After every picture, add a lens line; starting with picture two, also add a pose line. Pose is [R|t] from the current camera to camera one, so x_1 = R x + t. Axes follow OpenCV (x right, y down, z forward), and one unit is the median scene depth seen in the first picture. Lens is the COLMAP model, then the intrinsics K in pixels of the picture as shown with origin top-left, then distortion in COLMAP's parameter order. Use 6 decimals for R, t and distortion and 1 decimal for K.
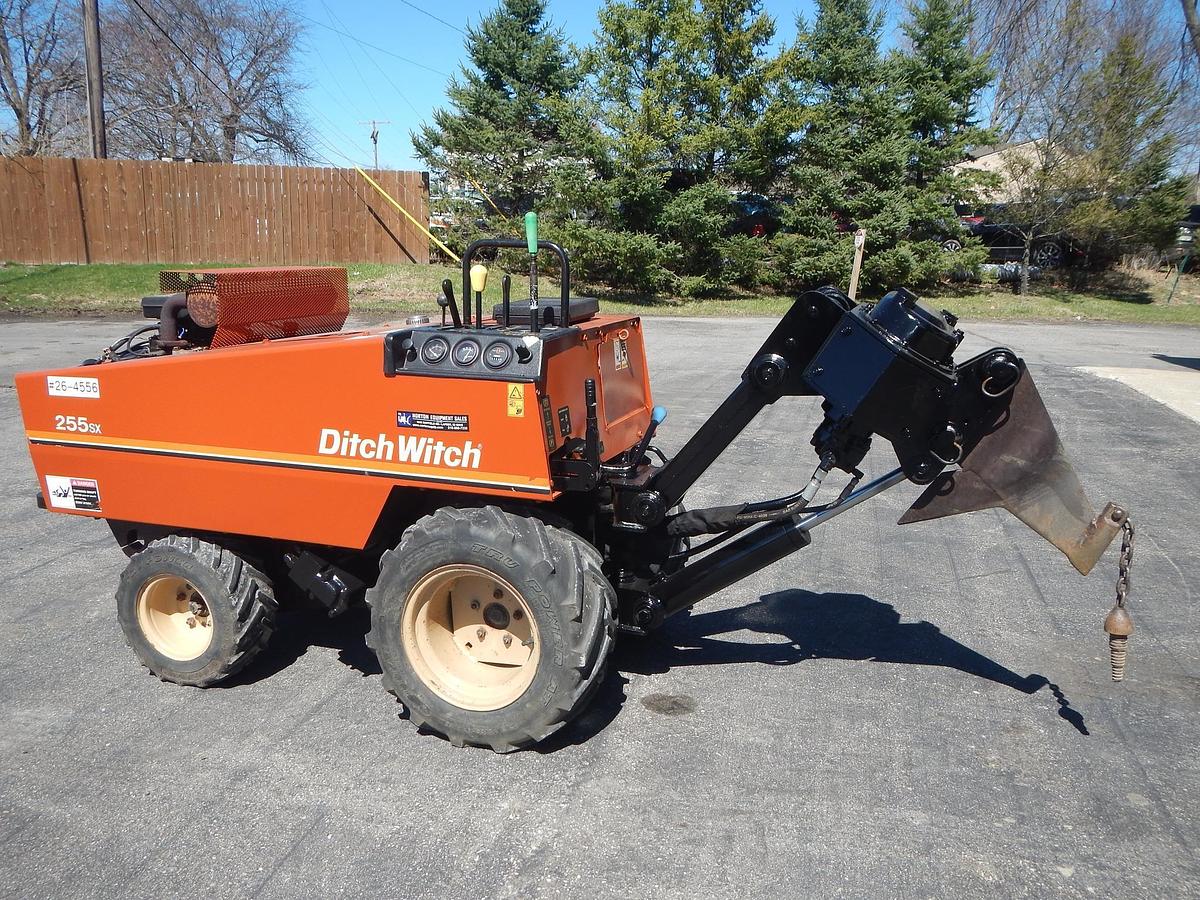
lens RADIAL K [[1013.8, 0, 613.4], [0, 1013.8, 487.6], [0, 0, 1]] dist [-0.046450, 0.012483]
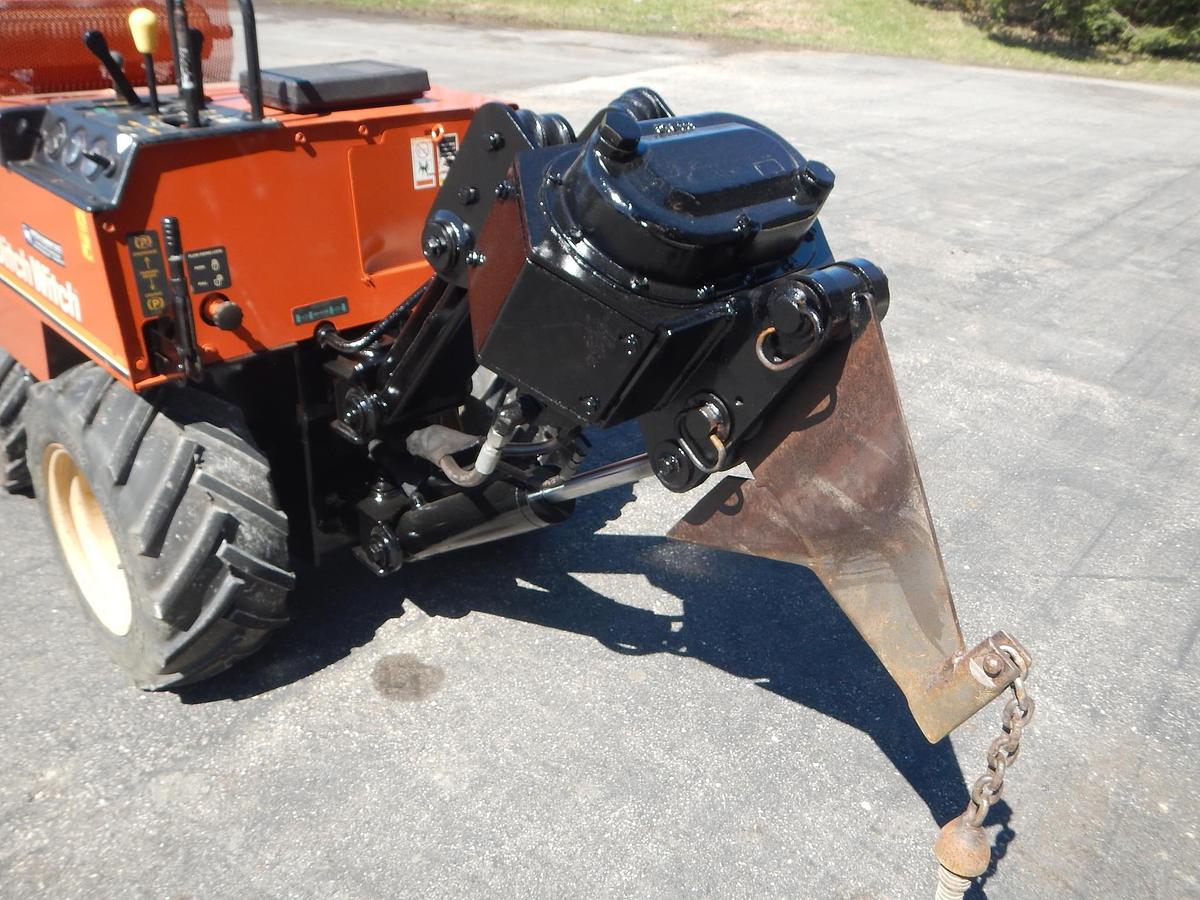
lens RADIAL K [[1016.1, 0, 631.0], [0, 1016.1, 450.9], [0, 0, 1]] dist [0.011444, 0.003099]
pose [[0.902538, 0.234505, -0.361155, 0.417902], [-0.152381, 0.958367, 0.241482, -0.133060], [0.402748, -0.162914, 0.900696, 0.436758]]
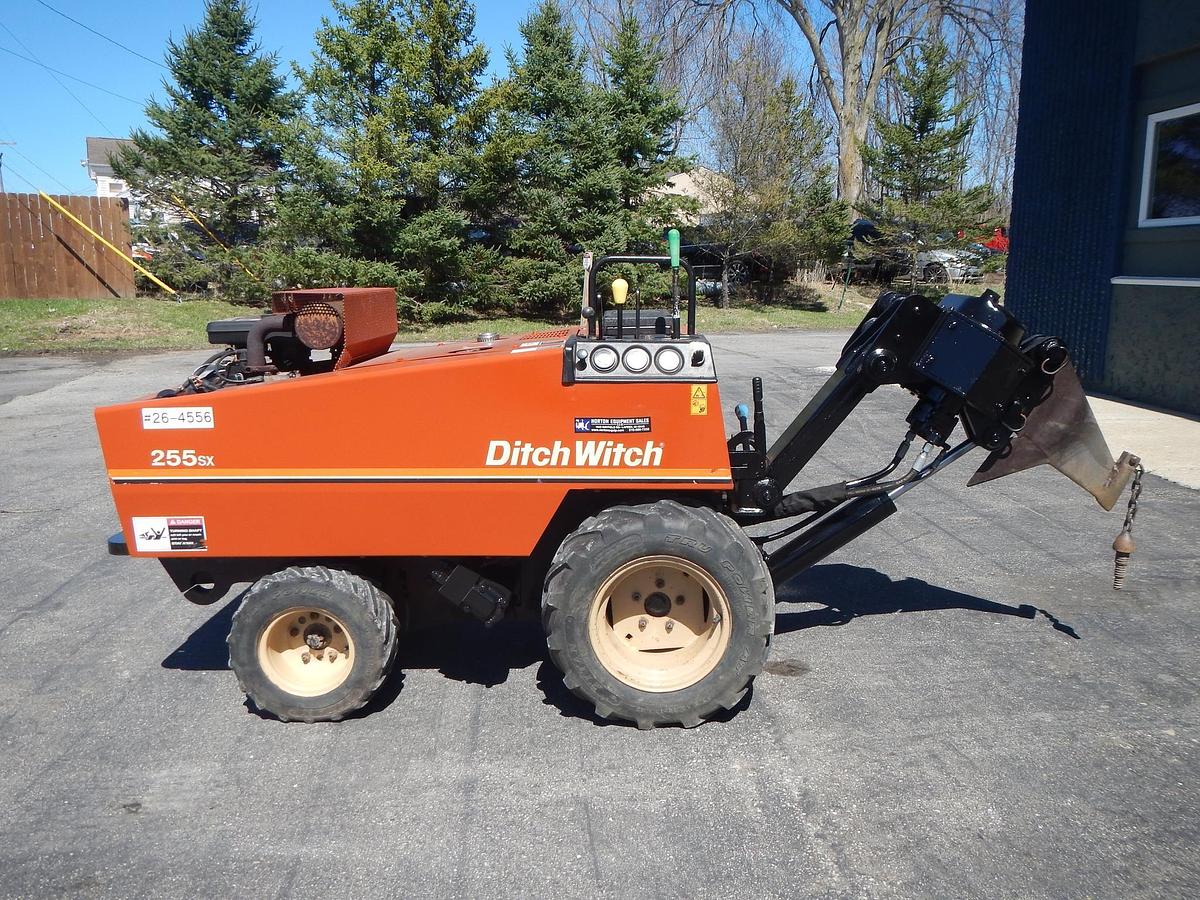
lens RADIAL K [[997.5, 0, 600.0], [0, 997.5, 485.2], [0, 0, 1]] dist [-0.008200, -0.013482]
pose [[0.951458, -0.082760, 0.296443, -0.428685], [0.089832, 0.995904, -0.010289, 0.005890], [-0.294378, 0.036420, 0.954995, 0.005059]]
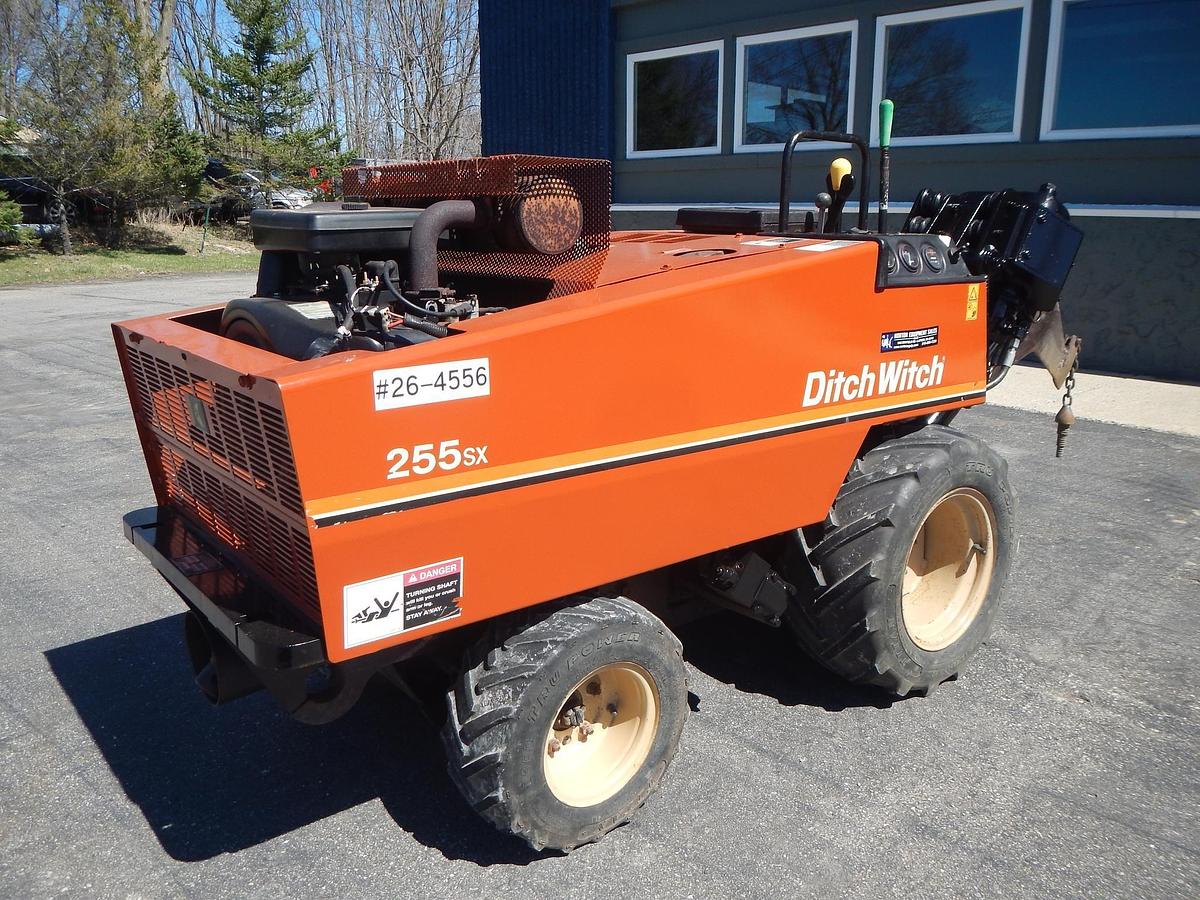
lens RADIAL K [[997.5, 0, 600.0], [0, 997.5, 485.2], [0, 0, 1]] dist [-0.008200, -0.013482]
pose [[0.540600, -0.233076, 0.808348, -0.872268], [0.204480, 0.968445, 0.142487, -0.101225], [-0.816051, 0.088263, 0.571201, 0.628422]]
